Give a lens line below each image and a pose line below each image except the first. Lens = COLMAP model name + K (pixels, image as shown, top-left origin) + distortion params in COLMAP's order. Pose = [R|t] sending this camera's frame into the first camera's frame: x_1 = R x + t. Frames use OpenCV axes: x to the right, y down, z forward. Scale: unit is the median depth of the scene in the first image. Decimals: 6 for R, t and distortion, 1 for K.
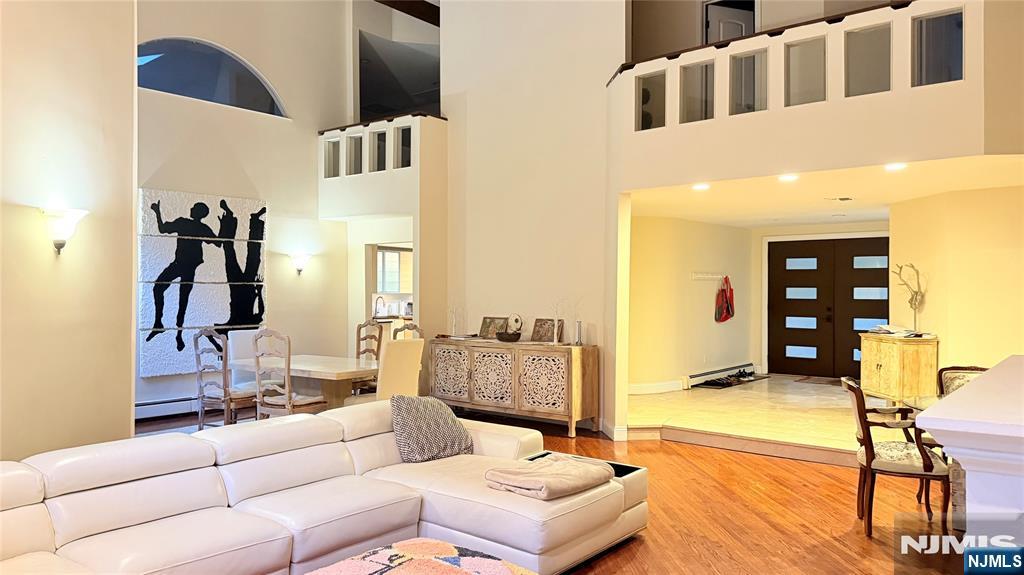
lens RADIAL K [[703.9, 0, 513.1], [0, 703.9, 289.3], [0, 0, 1]] dist [0.076923, -0.000020]
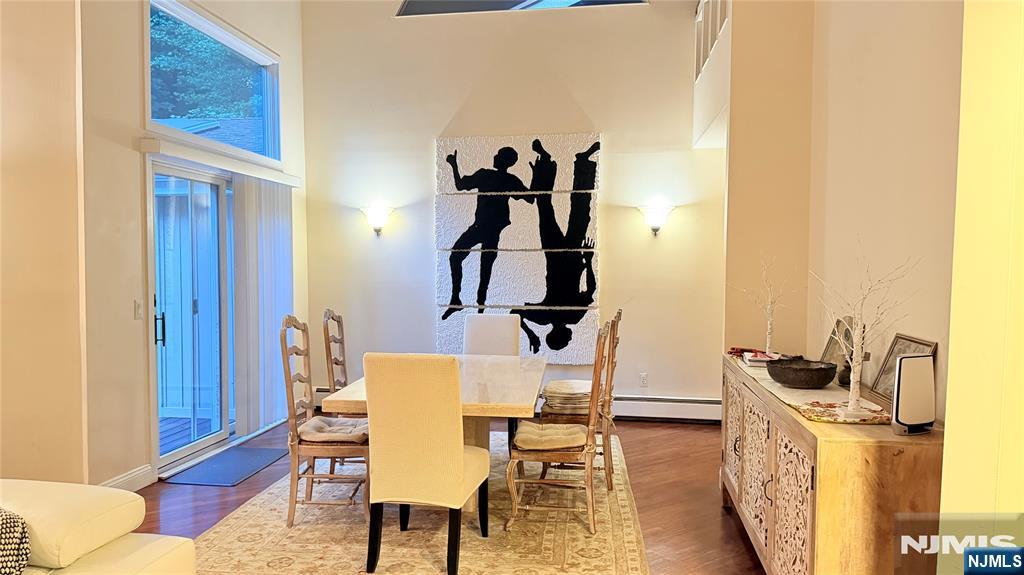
lens RADIAL K [[703.9, 0, 519.1], [0, 703.9, 301.7], [0, 0, 1]] dist [0.076923, -0.000020]
pose [[0.526406, 0.046454, -0.848964, 0.228496], [0.001876, 0.998440, 0.055797, 0.004262], [0.850232, -0.030965, 0.525497, 0.587899]]
